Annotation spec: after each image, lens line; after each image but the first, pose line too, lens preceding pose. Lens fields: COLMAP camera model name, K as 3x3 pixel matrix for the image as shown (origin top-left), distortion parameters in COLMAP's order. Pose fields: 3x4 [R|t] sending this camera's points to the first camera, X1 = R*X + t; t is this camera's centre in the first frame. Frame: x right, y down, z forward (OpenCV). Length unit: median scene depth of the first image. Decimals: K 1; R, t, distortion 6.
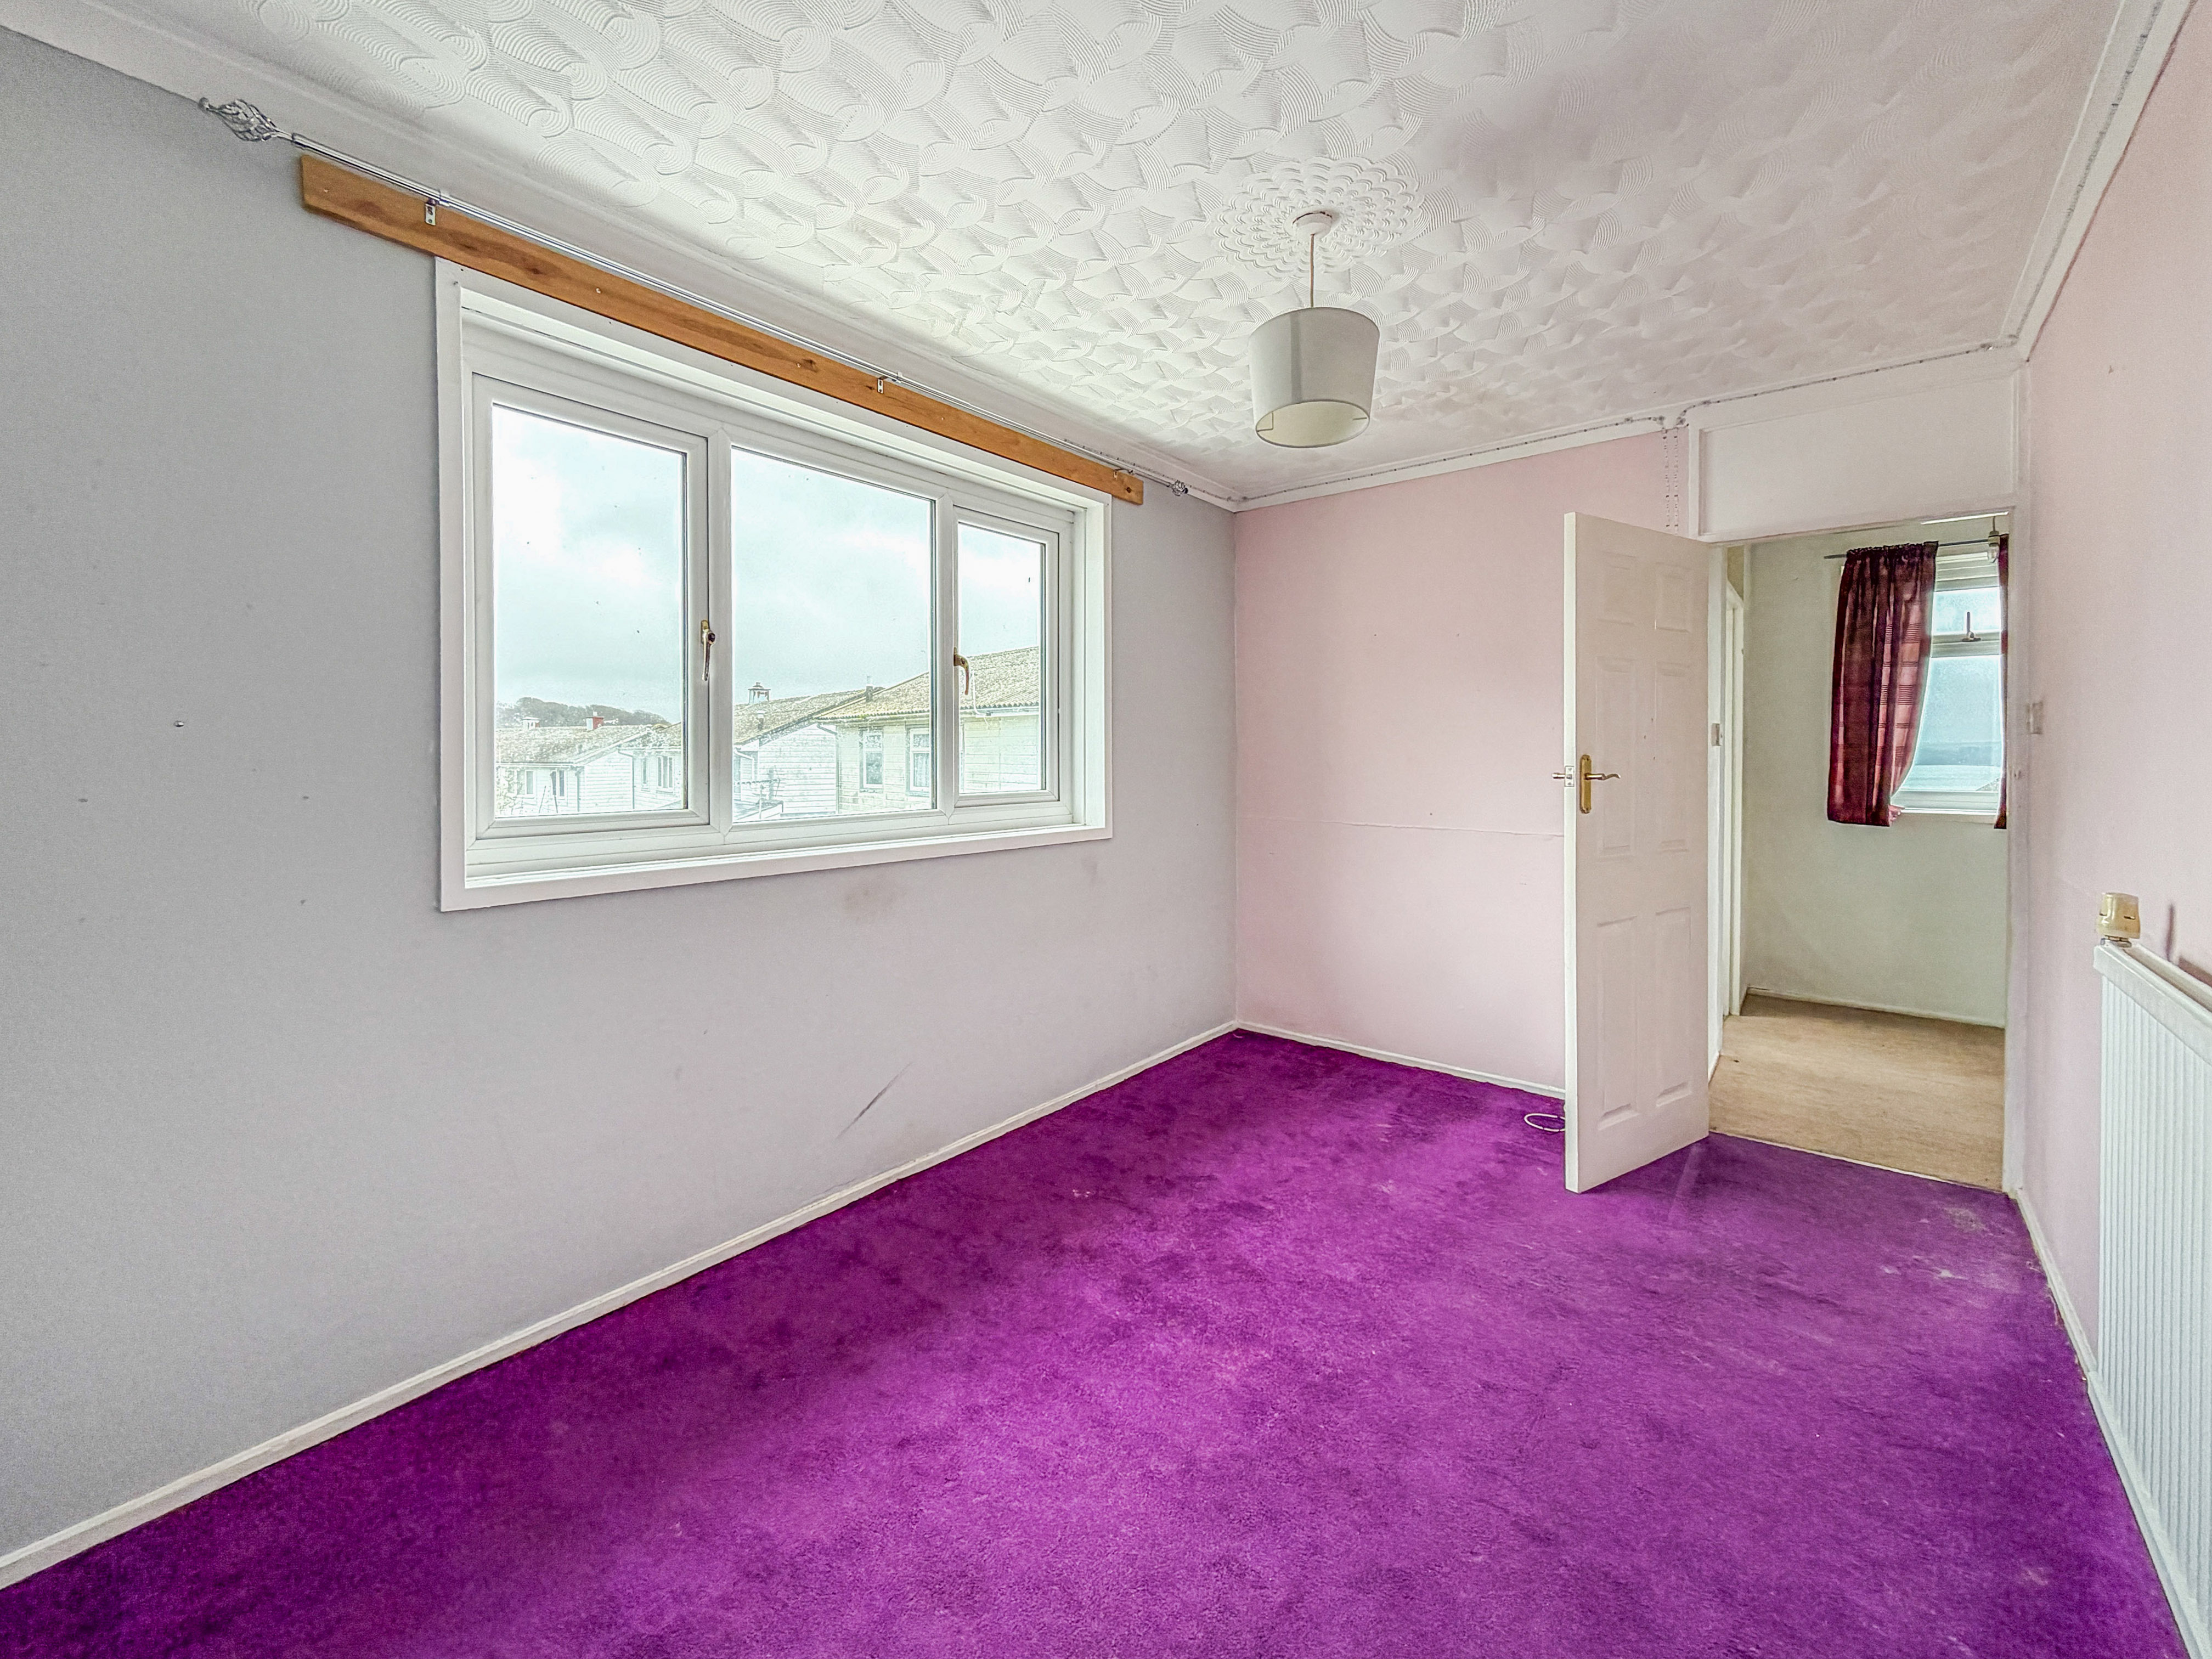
lens RADIAL K [[896.2, 0, 1130.1], [0, 896.2, 761.3], [0, 0, 1]] dist [-0.004075, 0.001903]
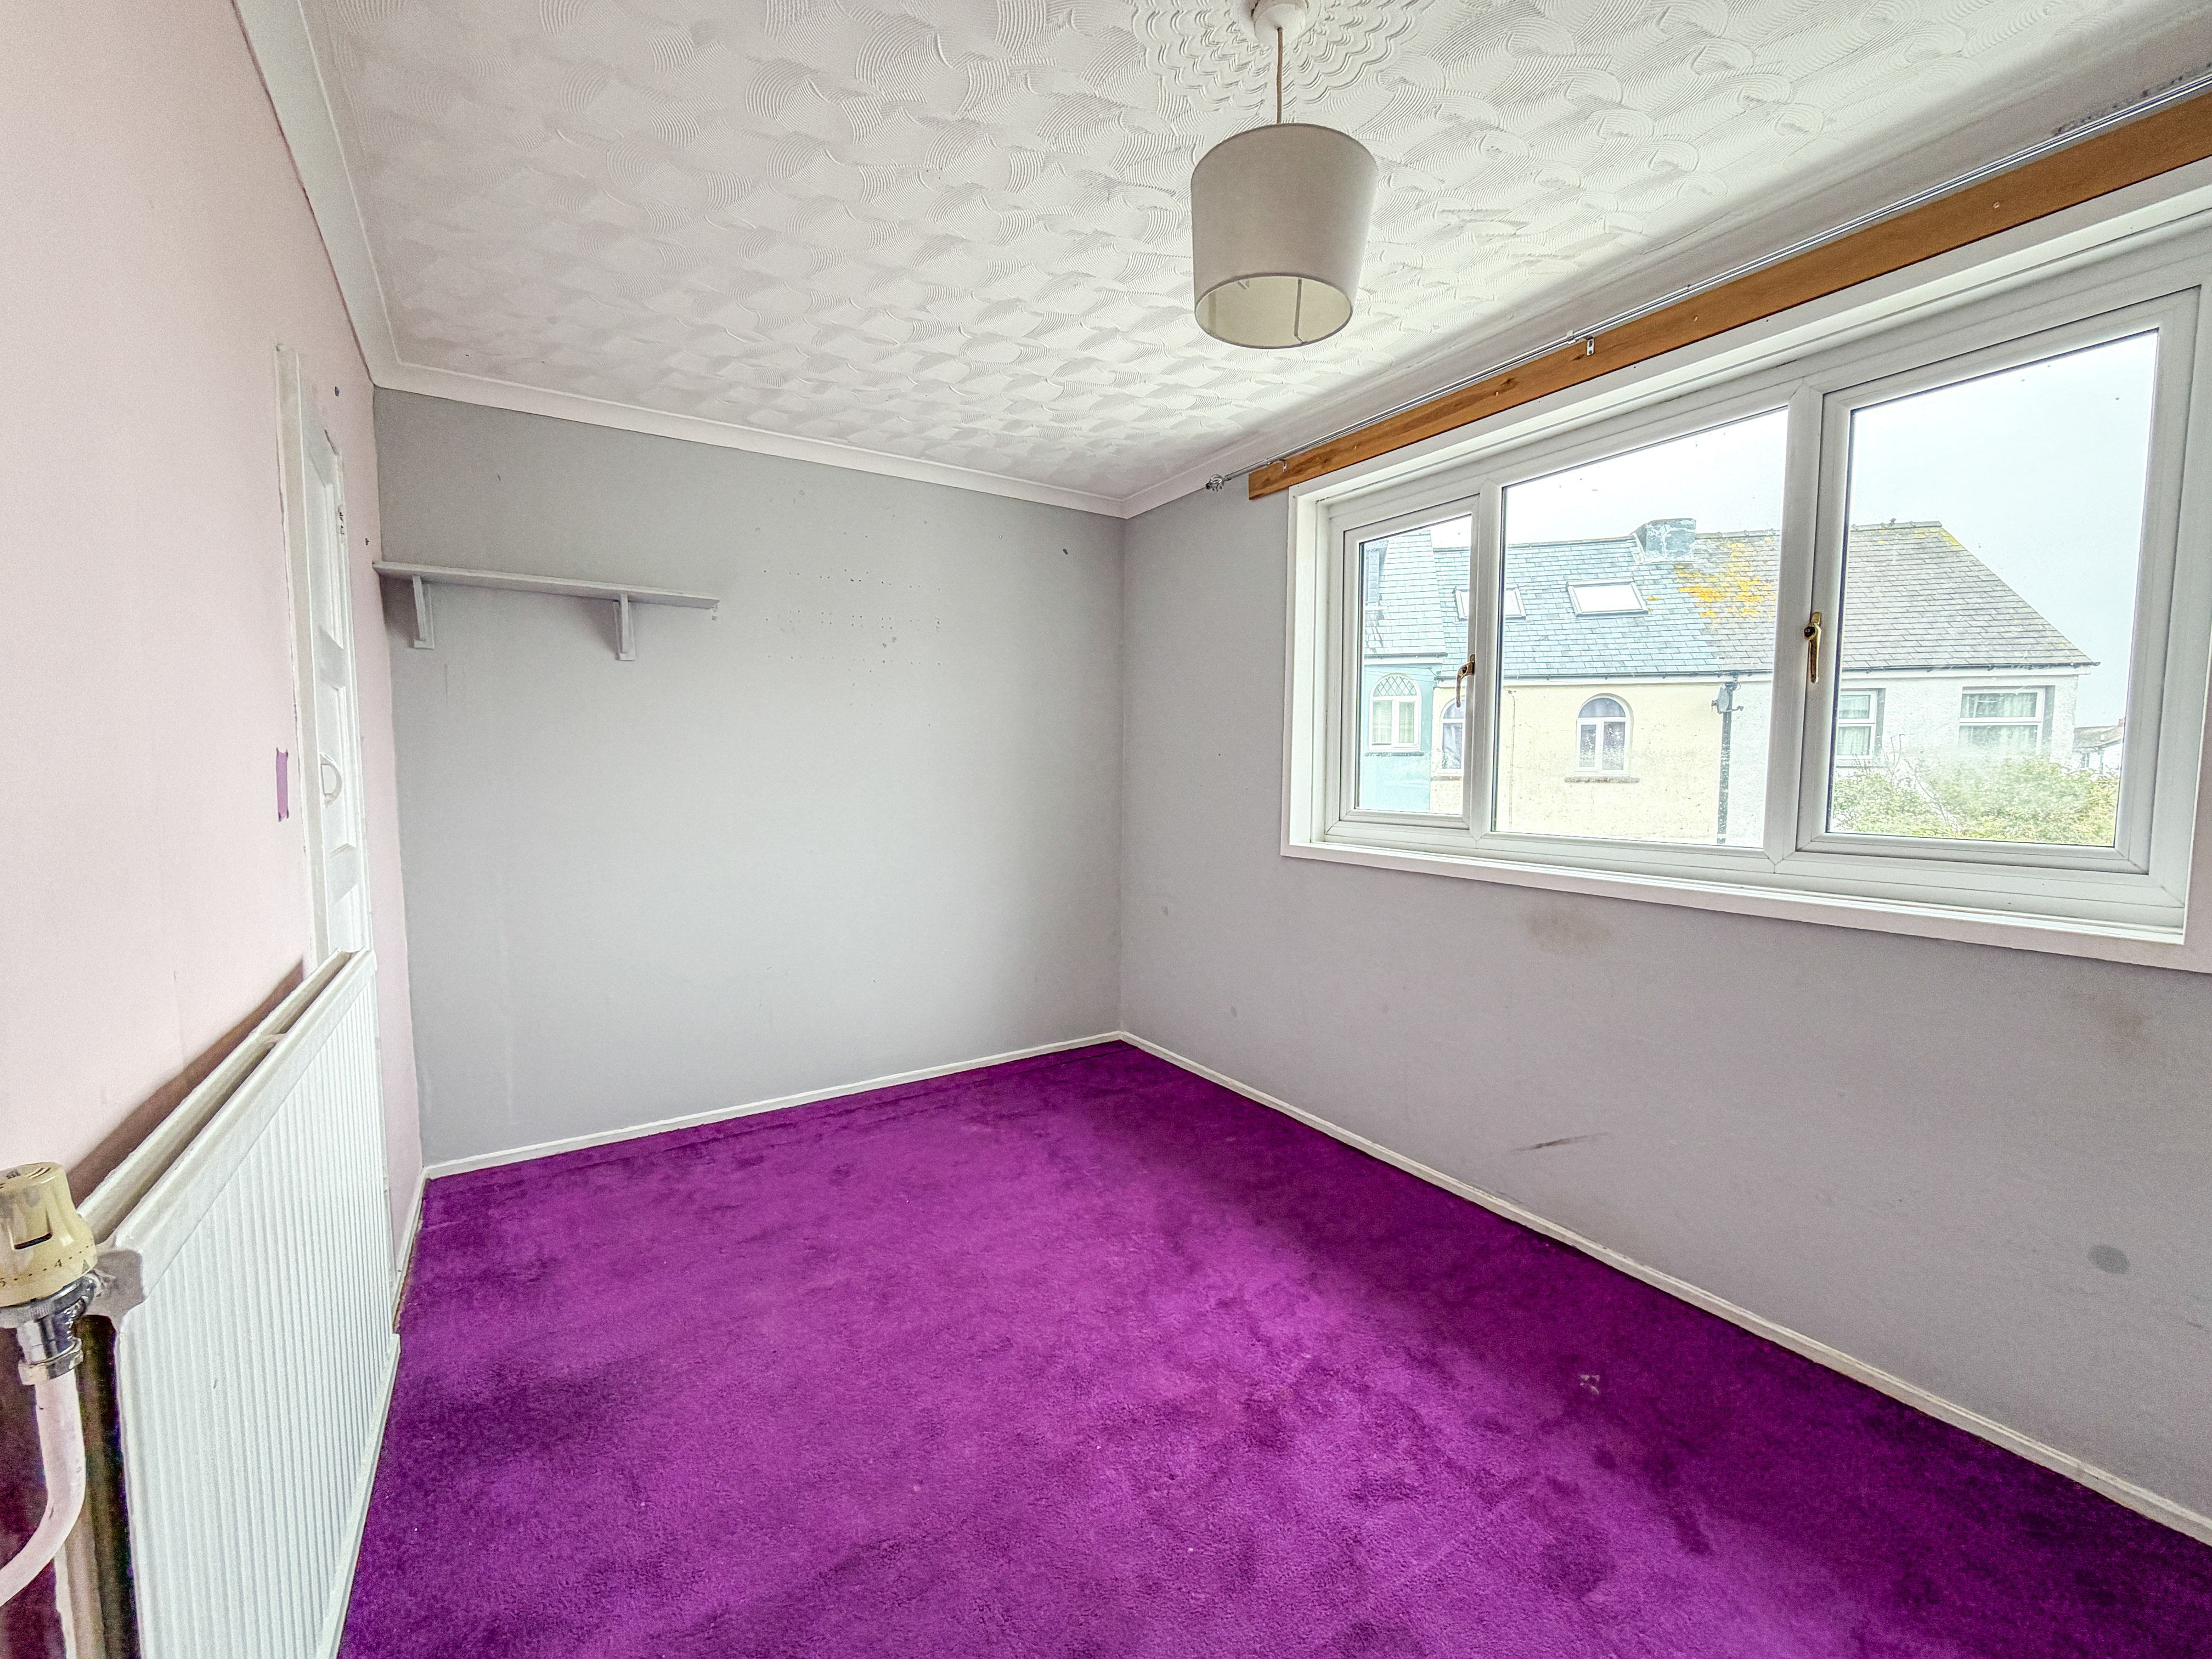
lens RADIAL K [[896.2, 0, 1106.5], [0, 896.2, 831.6], [0, 0, 1]] dist [-0.004075, 0.001903]
pose [[-0.318169, 0.067986, -0.945593, 0.767545], [-0.011787, 0.997065, 0.075652, -0.009938], [0.947961, 0.035216, -0.316434, 0.896355]]
